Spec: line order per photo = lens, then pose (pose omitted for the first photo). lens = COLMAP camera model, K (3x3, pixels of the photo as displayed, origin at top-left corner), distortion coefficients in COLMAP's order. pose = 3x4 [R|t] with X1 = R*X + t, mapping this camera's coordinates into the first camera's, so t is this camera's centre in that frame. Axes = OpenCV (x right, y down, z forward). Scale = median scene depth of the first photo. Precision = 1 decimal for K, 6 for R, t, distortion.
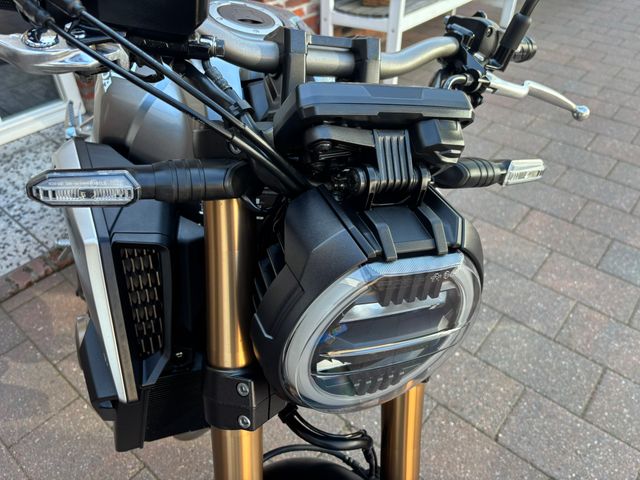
lens RADIAL K [[486.8, 0, 318.3], [0, 486.8, 236.1], [0, 0, 1]] dist [0.065078, -0.102320]
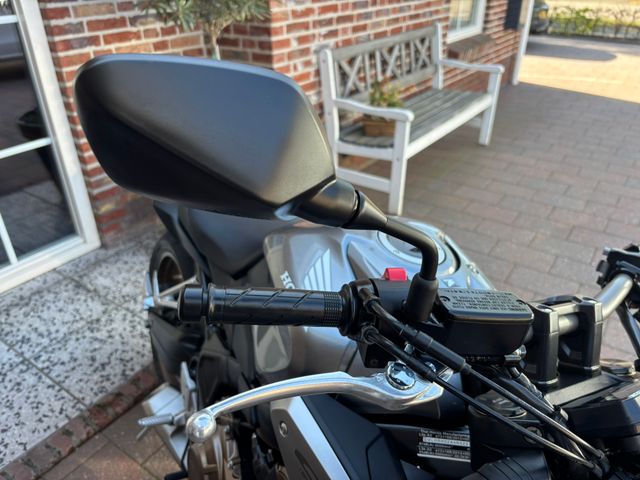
lens RADIAL K [[493.8, 0, 322.1], [0, 493.8, 236.9], [0, 0, 1]] dist [0.011714, -0.038388]
pose [[0.995749, -0.040056, 0.082948, -0.142193], [0.054177, 0.982952, -0.175700, -0.090479], [-0.074496, 0.179447, 0.980943, -0.023609]]
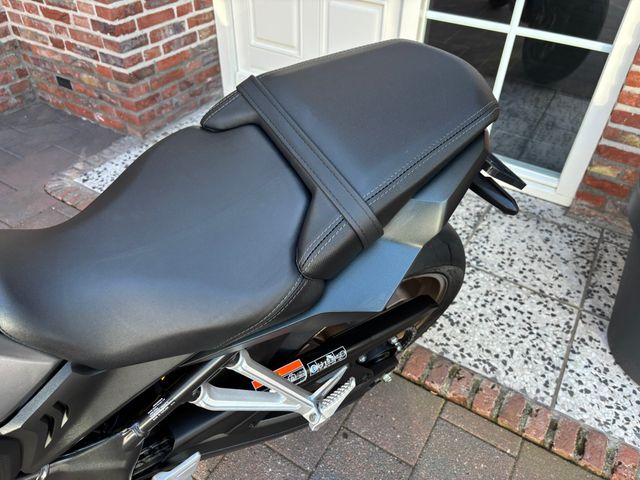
lens RADIAL K [[484.5, 0, 324.5], [0, 484.5, 238.4], [0, 0, 1]] dist [0.010477, -0.018140]
pose [[0.145508, 0.659885, -0.737142, 0.055512], [-0.646164, 0.627598, 0.434273, -0.395706], [0.749199, 0.413124, 0.517715, 0.476954]]
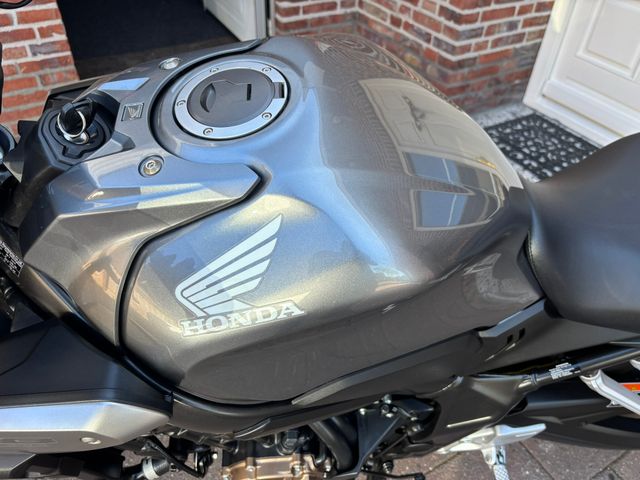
lens RADIAL K [[486.8, 0, 318.3], [0, 486.8, 236.1], [0, 0, 1]] dist [0.065078, -0.102320]
pose [[-0.348752, 0.621462, -0.701540, 0.124483], [-0.612888, 0.415071, 0.672373, -0.288299], [0.709042, 0.664456, 0.236130, 0.339263]]
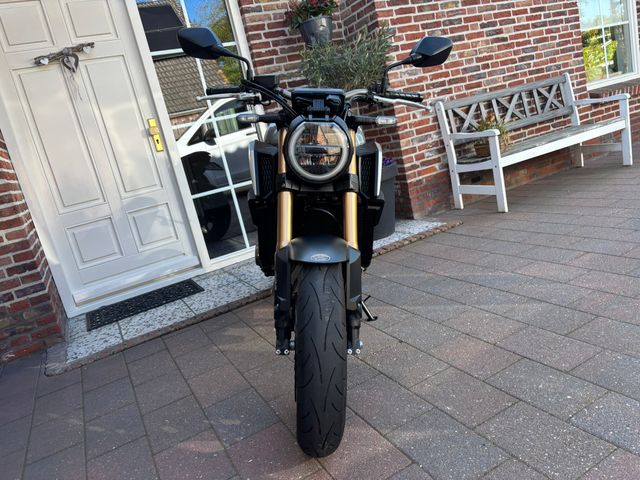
lens RADIAL K [[484.5, 0, 324.5], [0, 484.5, 238.4], [0, 0, 1]] dist [0.010477, -0.018140]
pose [[0.908849, -0.100998, -0.404713, 0.318673], [-0.074100, 0.915720, -0.394925, 0.450814], [0.410490, 0.388916, 0.824768, -0.334891]]
